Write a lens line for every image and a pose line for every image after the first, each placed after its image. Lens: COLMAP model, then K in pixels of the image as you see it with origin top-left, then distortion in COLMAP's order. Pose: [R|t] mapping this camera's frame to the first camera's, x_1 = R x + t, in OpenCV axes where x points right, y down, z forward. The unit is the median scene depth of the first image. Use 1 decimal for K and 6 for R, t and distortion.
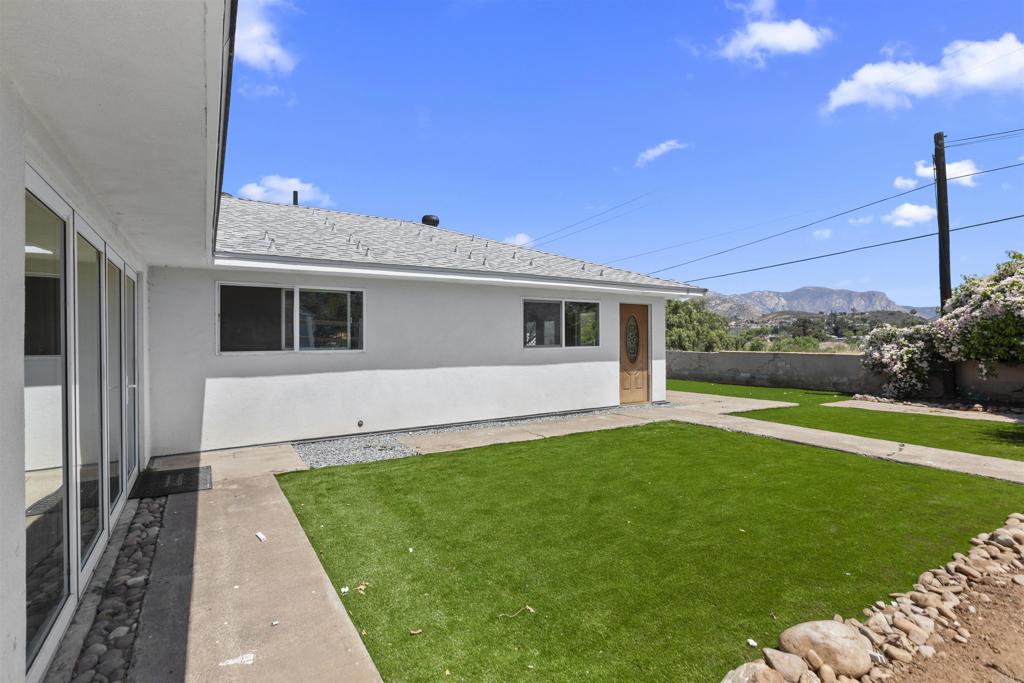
lens RADIAL K [[491.5, 0, 515.9], [0, 491.5, 334.2], [0, 0, 1]] dist [-0.003366, 0.001671]
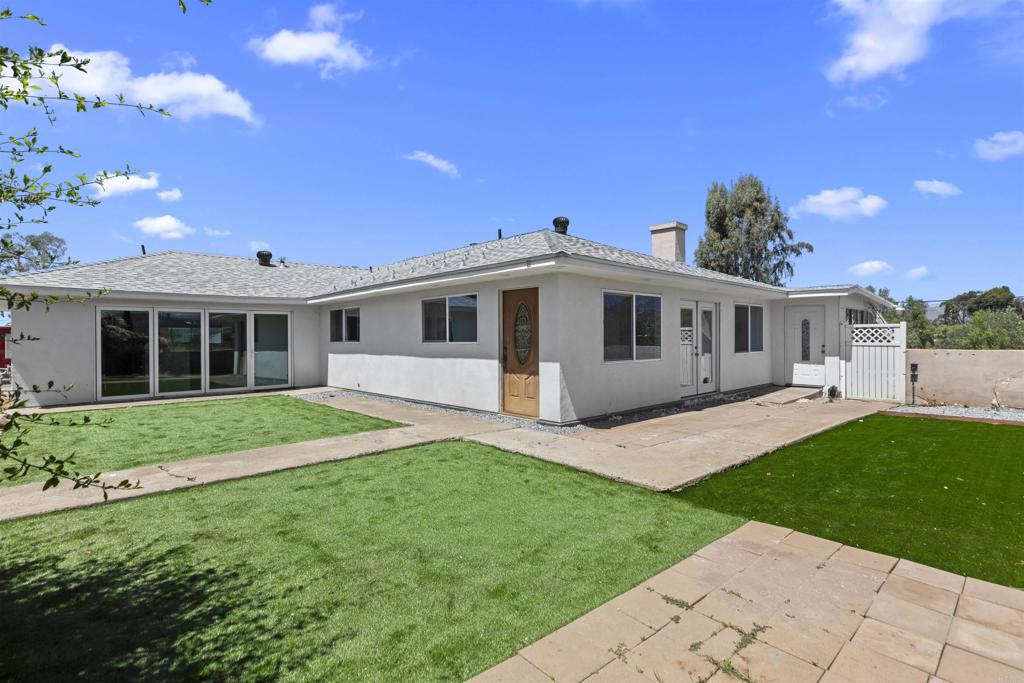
lens RADIAL K [[491.5, 0, 520.1], [0, 491.5, 339.7], [0, 0, 1]] dist [-0.003366, 0.001671]
pose [[0.188817, 0.003727, -0.982005, 0.838722], [0.012574, 0.999902, 0.006212, 0.011894], [0.981932, -0.013520, 0.188752, 0.704925]]
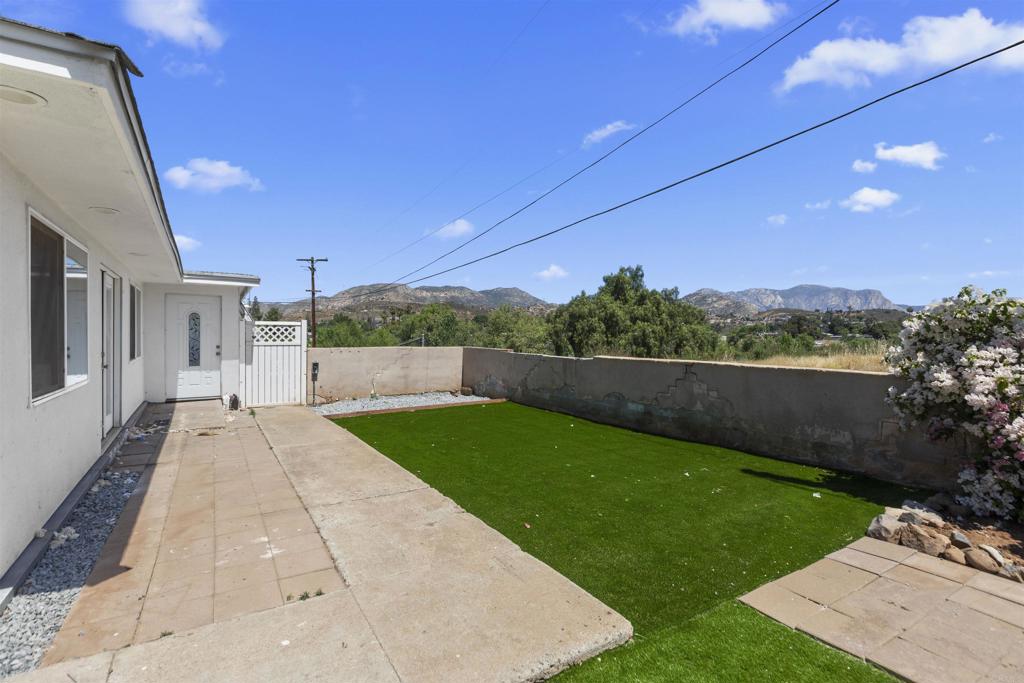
lens RADIAL K [[491.5, 0, 516.9], [0, 491.5, 339.2], [0, 0, 1]] dist [-0.003366, 0.001671]
pose [[0.999966, 0.002993, 0.007694, 0.458006], [-0.003125, 0.999849, 0.017122, 0.011243], [-0.007642, -0.017146, 0.999824, 0.689391]]
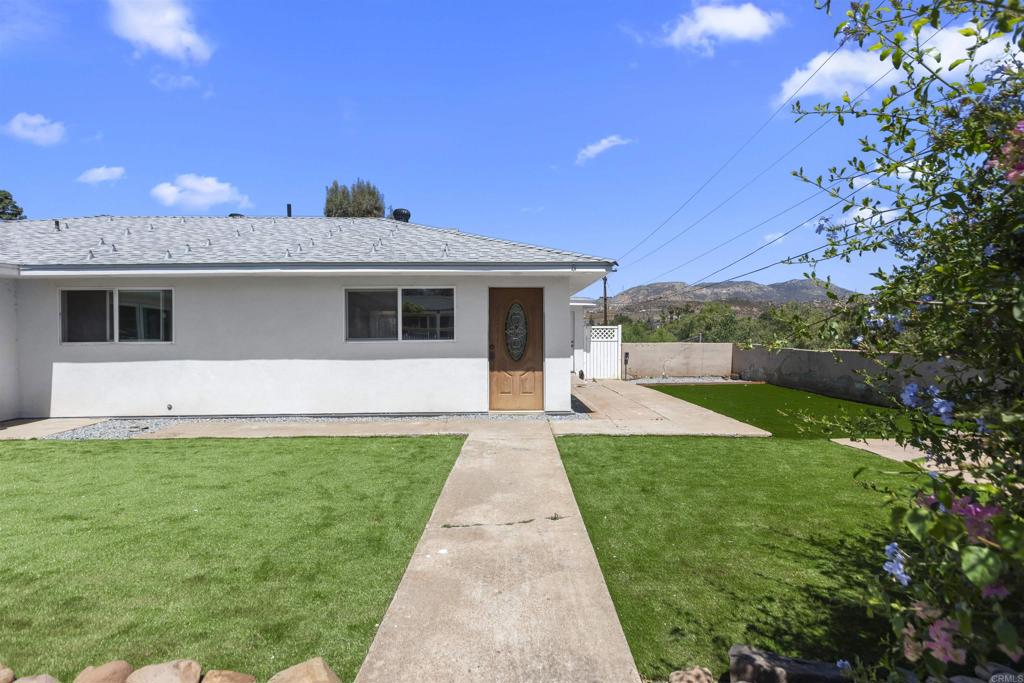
lens RADIAL K [[491.5, 0, 516.6], [0, 491.5, 337.1], [0, 0, 1]] dist [-0.003366, 0.001671]
pose [[0.856044, 0.000679, -0.516902, 0.544089], [0.007216, 0.999886, 0.013265, 0.006930], [0.516852, -0.015086, 0.855942, 0.256794]]
